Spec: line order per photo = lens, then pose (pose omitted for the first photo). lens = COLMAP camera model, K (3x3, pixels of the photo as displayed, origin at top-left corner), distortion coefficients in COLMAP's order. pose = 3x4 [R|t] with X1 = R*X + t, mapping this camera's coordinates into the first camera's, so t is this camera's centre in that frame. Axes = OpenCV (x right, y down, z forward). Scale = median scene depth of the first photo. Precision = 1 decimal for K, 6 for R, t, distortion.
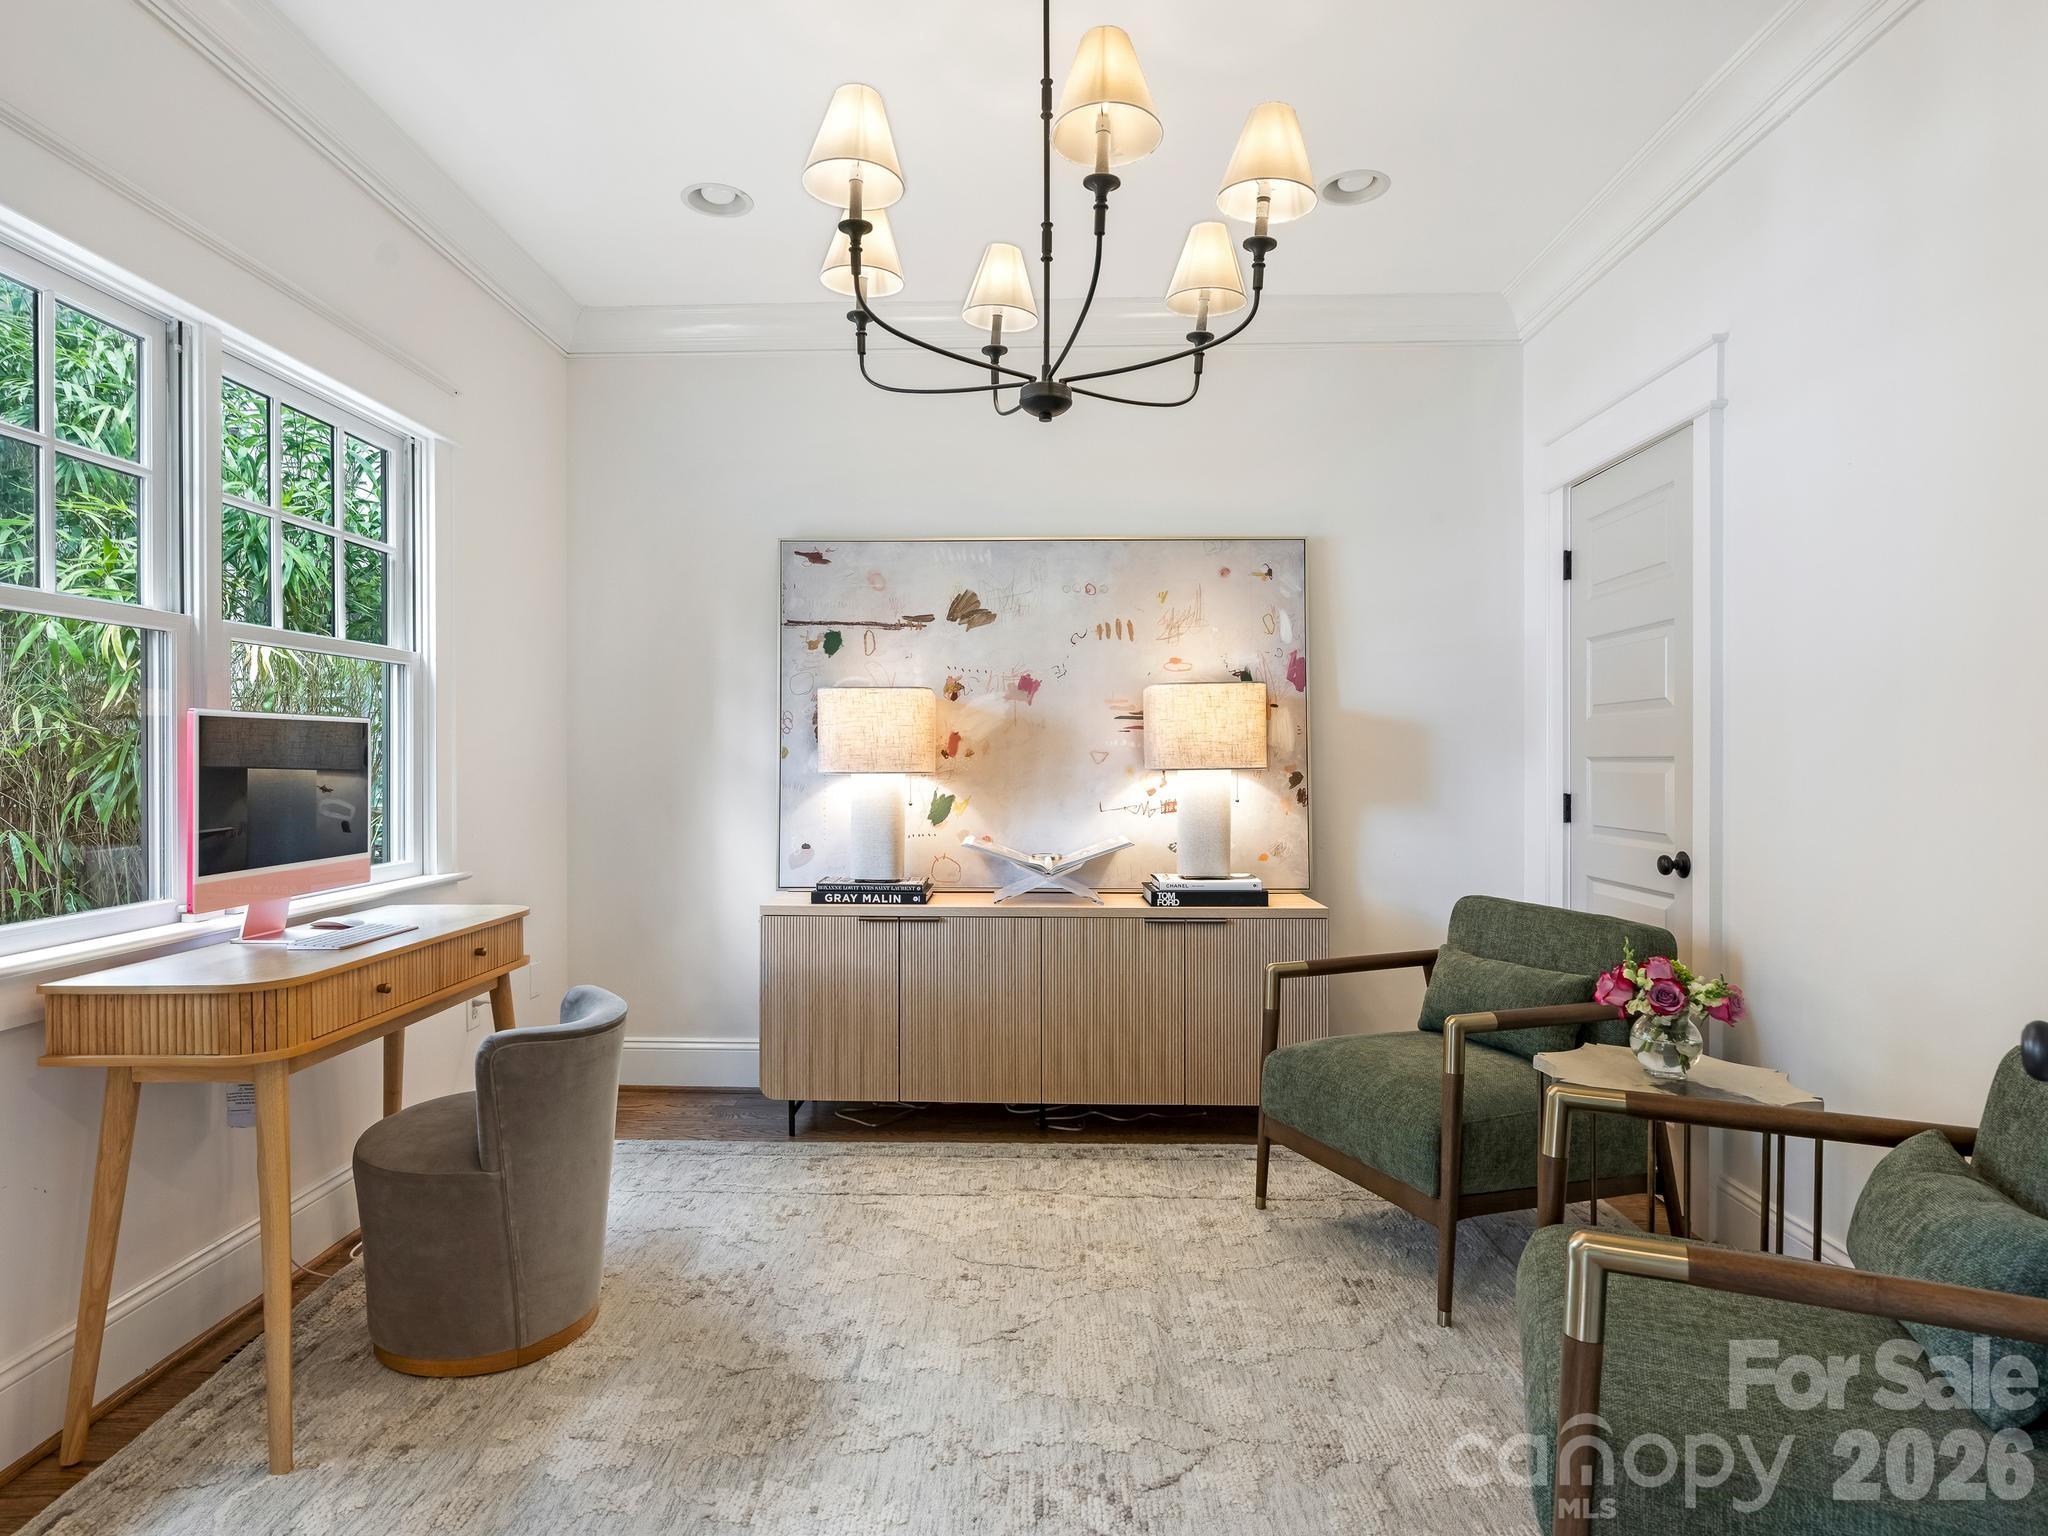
lens RADIAL K [[1016.4, 0, 1024.0], [0, 1016.4, 768.0], [0, 0, 1]] dist [0.000134, -0.040989]
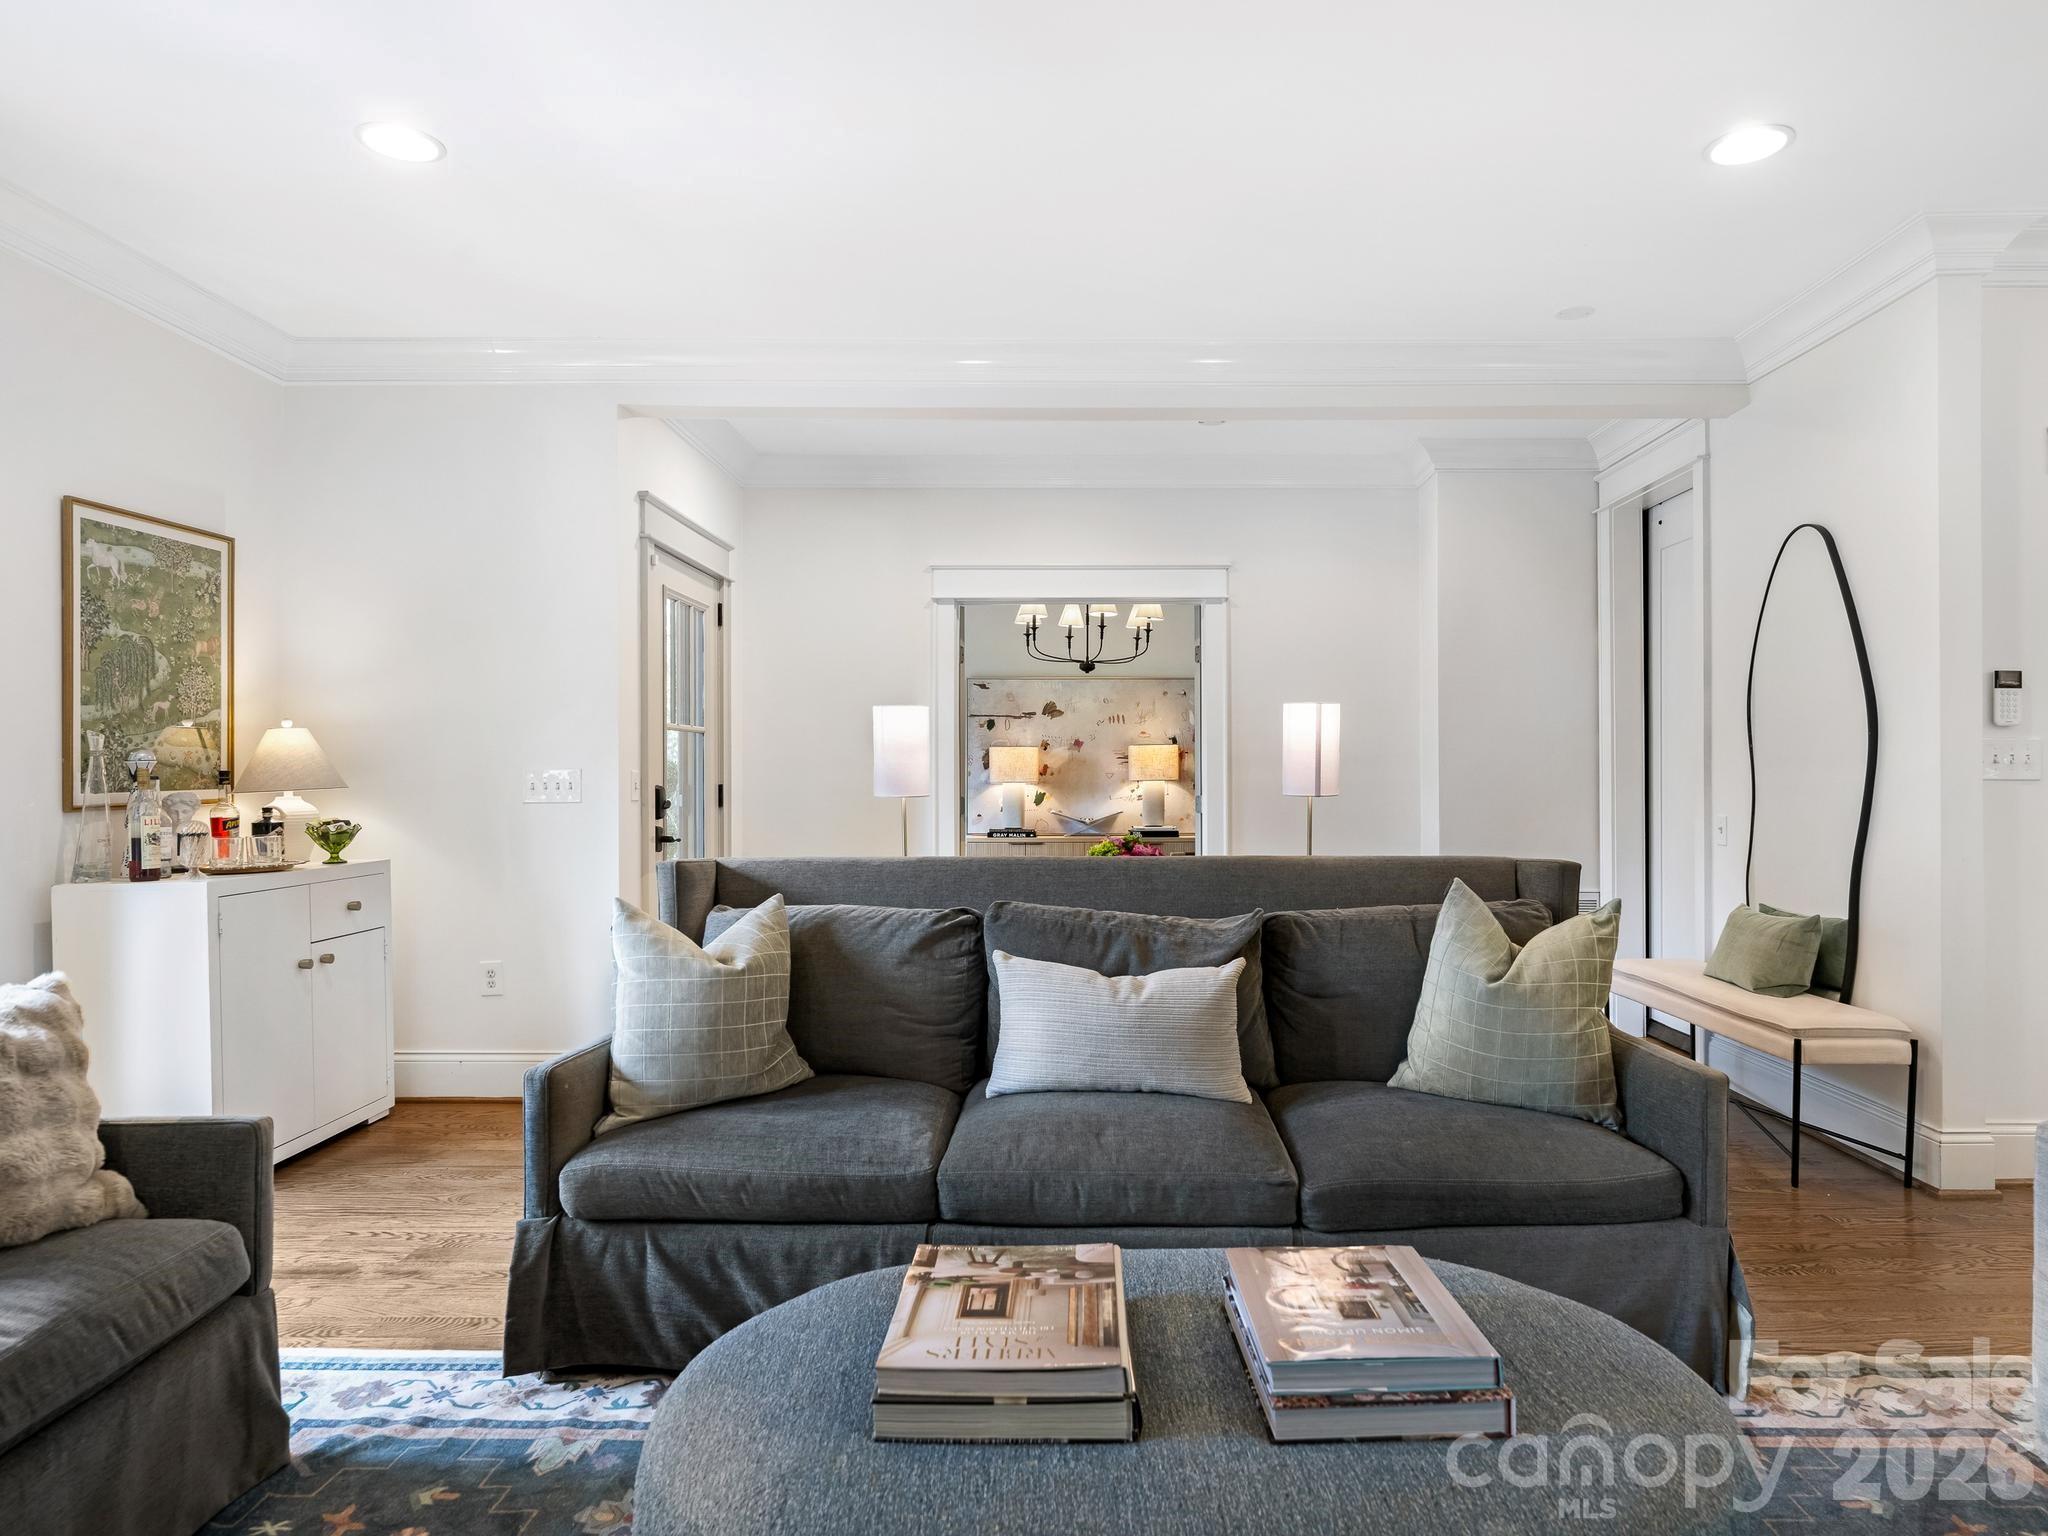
lens RADIAL K [[1156.1, 0, 1024.0], [0, 1156.1, 768.0], [0, 0, 1]] dist [0.000313, 0.000108]
pose [[0.999997, 0.001102, 0.002006, -0.120635], [-0.001075, 0.999911, -0.013307, 0.007138], [-0.002020, 0.013305, 0.999909, -1.567550]]
